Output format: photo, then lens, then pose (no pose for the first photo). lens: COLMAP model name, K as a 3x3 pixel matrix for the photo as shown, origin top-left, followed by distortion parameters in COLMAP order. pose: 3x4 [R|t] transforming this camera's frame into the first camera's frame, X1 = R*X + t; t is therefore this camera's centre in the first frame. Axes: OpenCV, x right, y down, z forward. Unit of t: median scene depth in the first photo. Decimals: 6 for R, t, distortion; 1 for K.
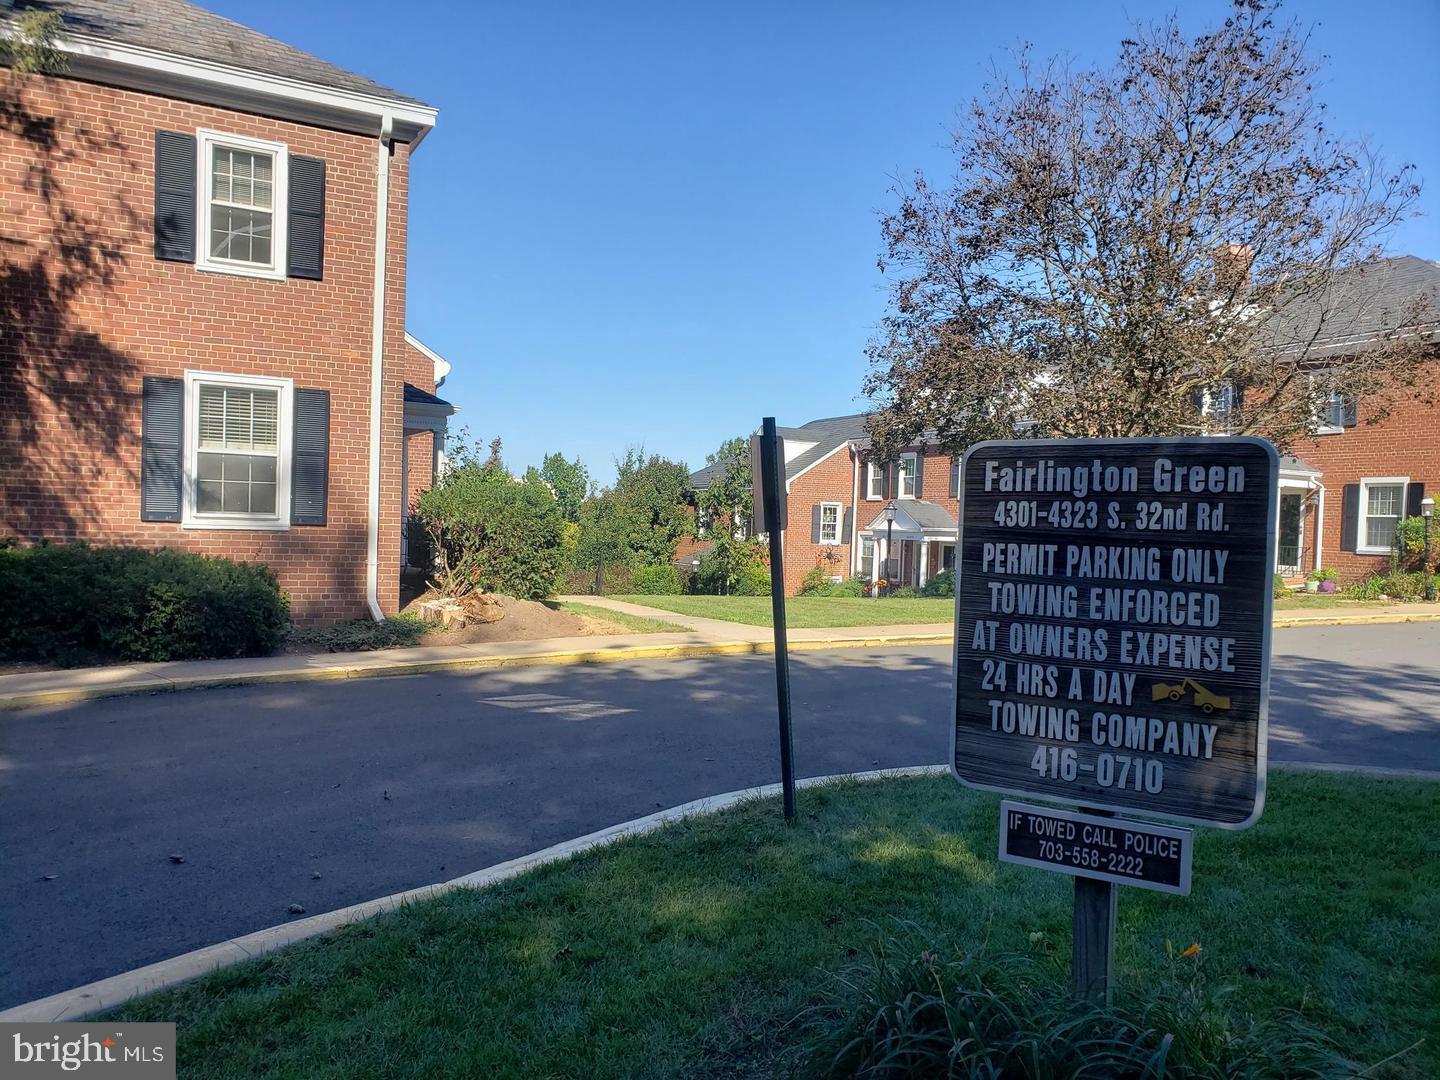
lens RADIAL K [[1123.7, 0, 728.8], [0, 1123.7, 545.4], [0, 0, 1]] dist [0.037457, -0.006542]
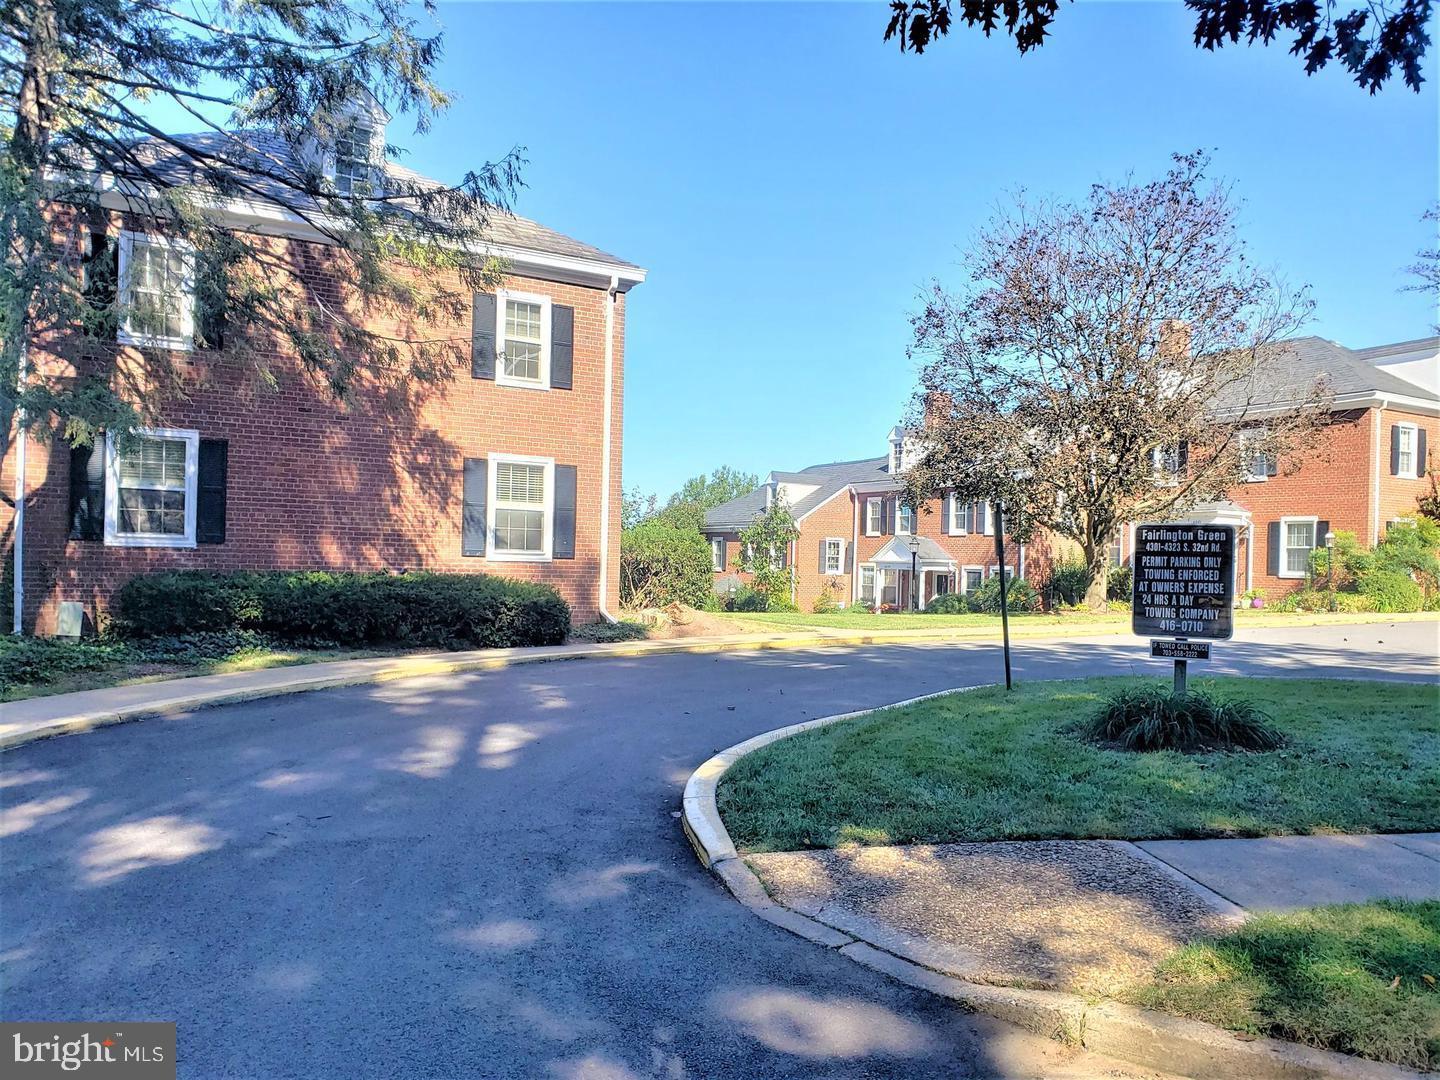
lens RADIAL K [[1323.1, 0, 660.3], [0, 1323.1, 543.2], [0, 0, 1]] dist [0.150587, -0.267612]
pose [[0.997764, -0.006759, 0.066494, -0.370602], [0.008914, 0.999443, -0.032161, 0.018971], [-0.066240, 0.032681, 0.997268, -0.718263]]
